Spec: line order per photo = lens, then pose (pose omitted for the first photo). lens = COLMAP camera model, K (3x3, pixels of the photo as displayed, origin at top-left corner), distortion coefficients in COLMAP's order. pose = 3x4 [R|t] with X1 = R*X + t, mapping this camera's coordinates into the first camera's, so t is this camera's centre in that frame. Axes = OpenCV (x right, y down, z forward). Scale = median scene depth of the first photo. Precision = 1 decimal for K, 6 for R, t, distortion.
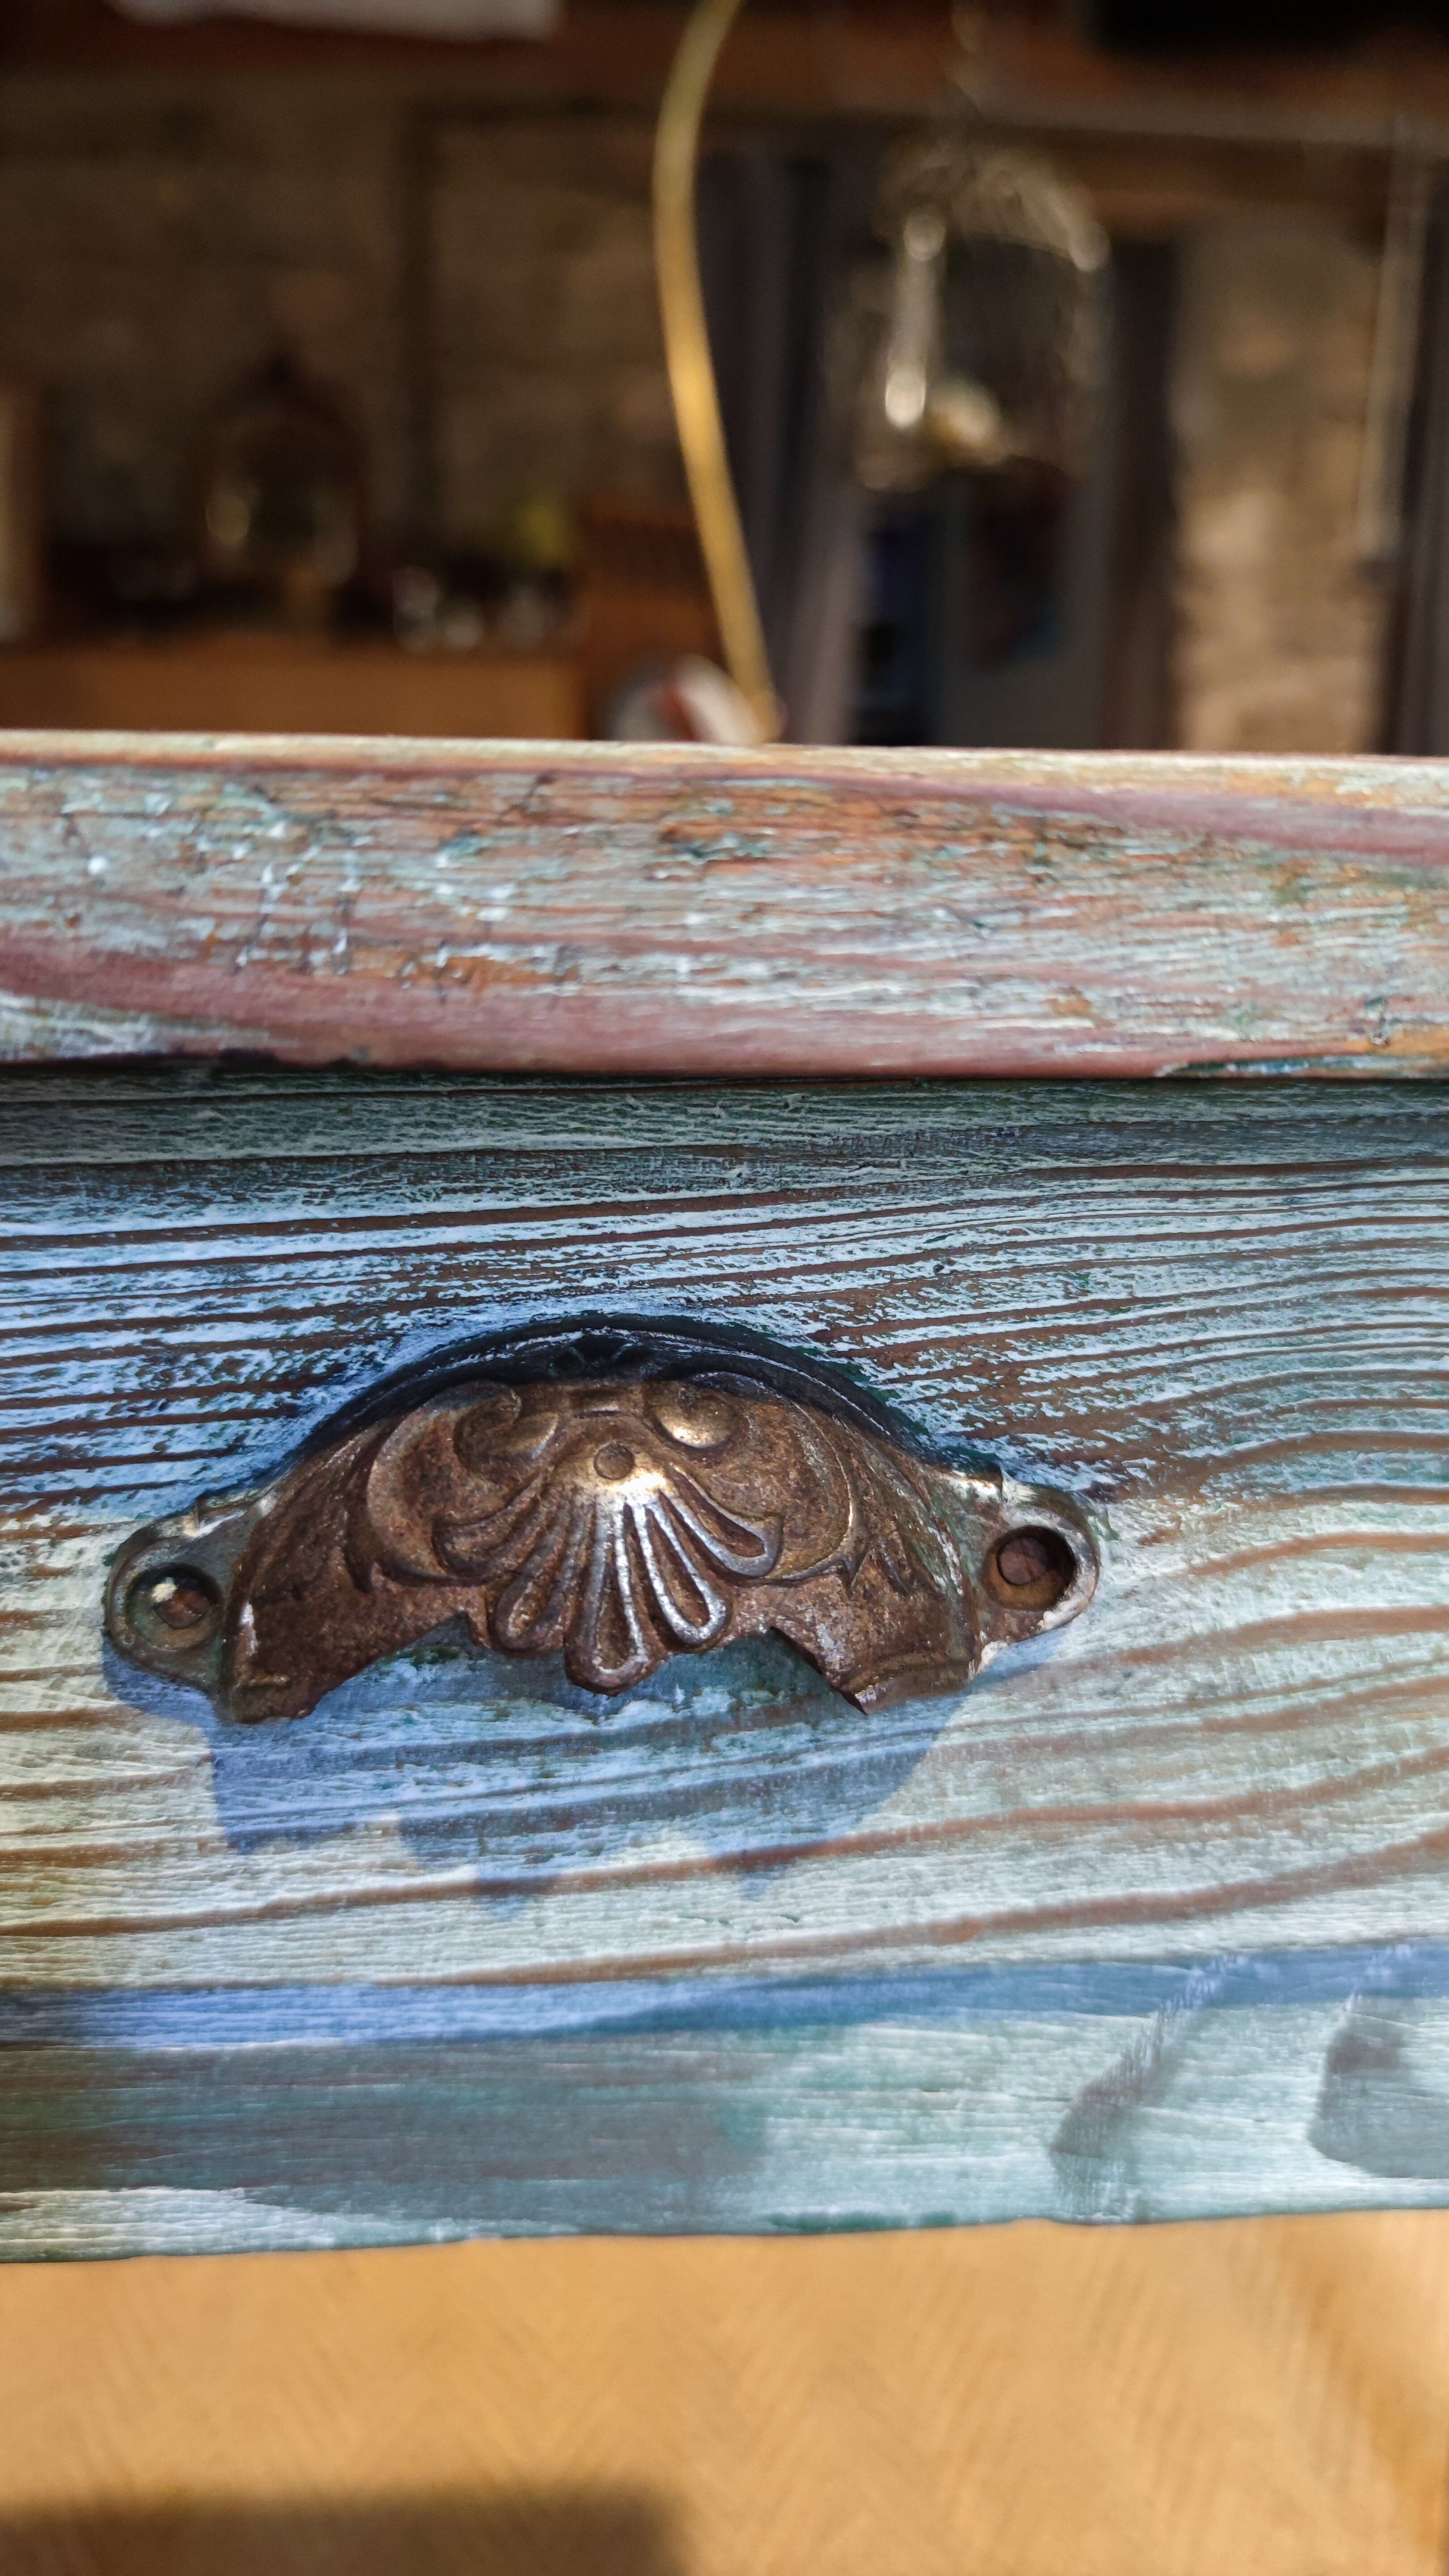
lens RADIAL K [[1816.8, 0, 708.0], [0, 1816.8, 1282.6], [0, 0, 1]] dist [0.032425, -0.125131]
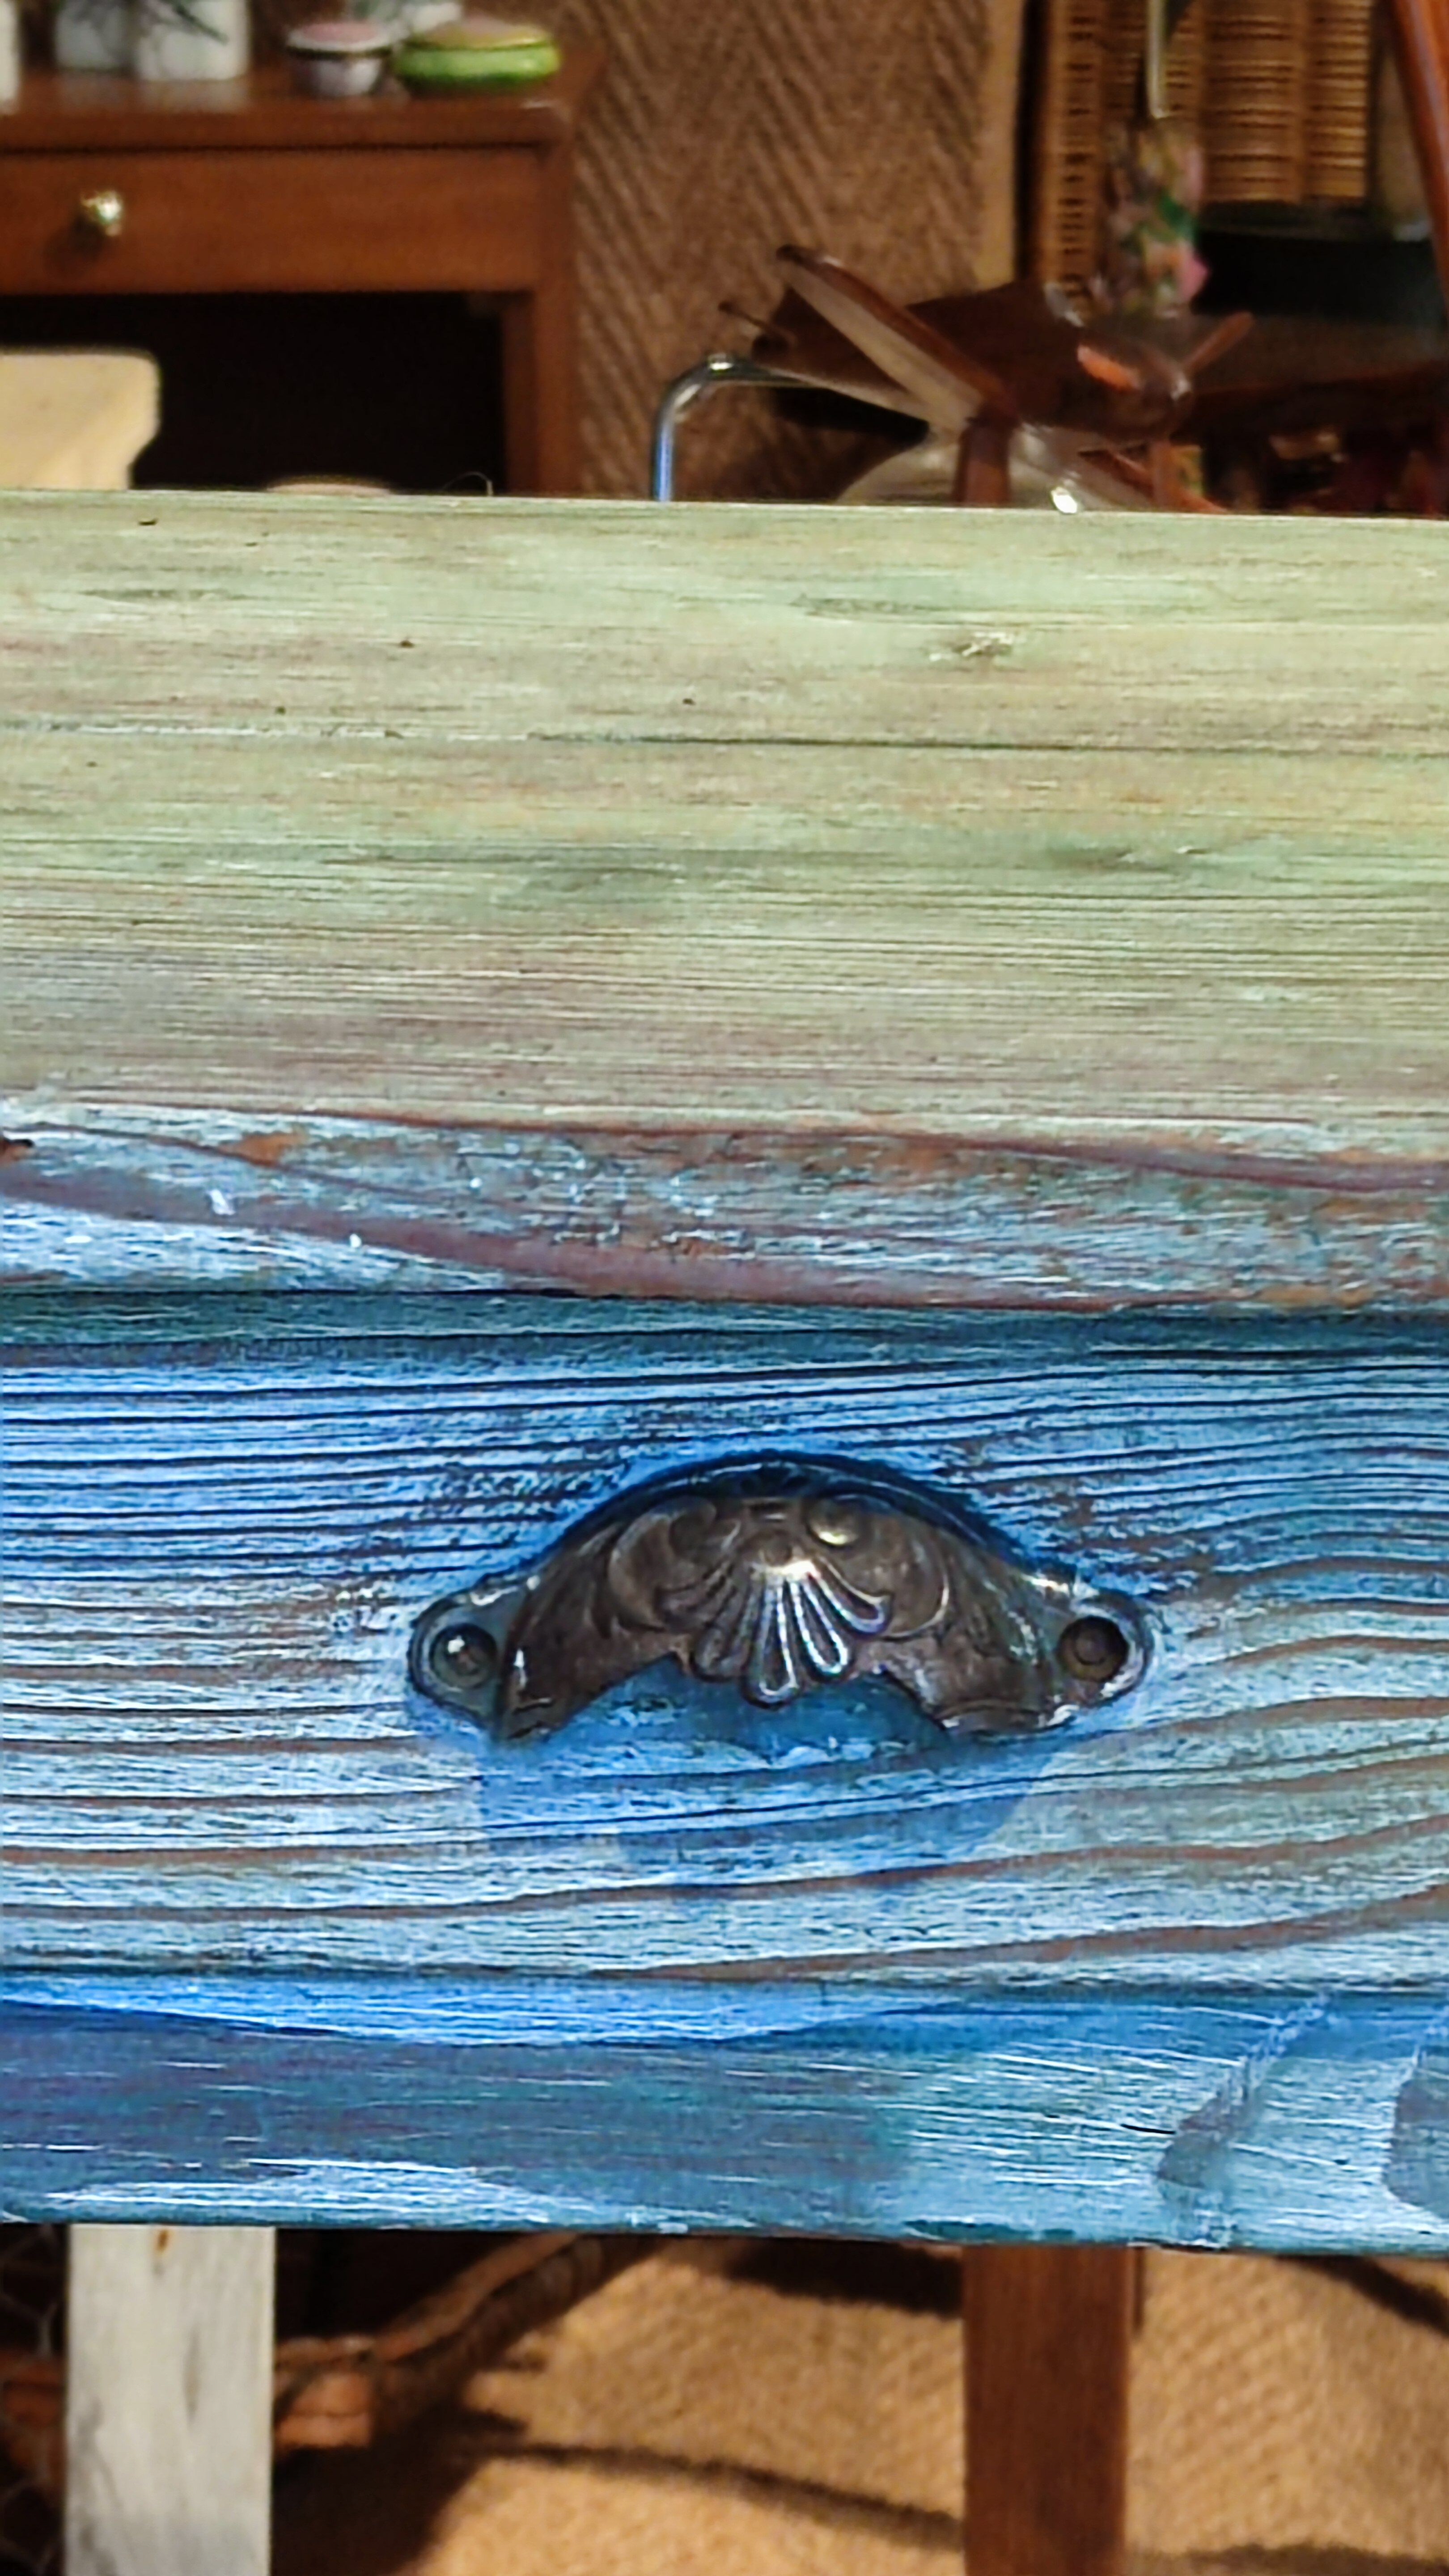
lens RADIAL K [[9658.1, 0, 724.5], [0, 9658.1, 1288.0], [0, 0, 1]] dist [0.008692, 0.618341]
pose [[0.993370, 0.022167, -0.112807, 0.705452], [-0.022167, 0.999753, 0.001248, -0.111429], [0.112807, 0.001261, 0.993616, -6.104563]]
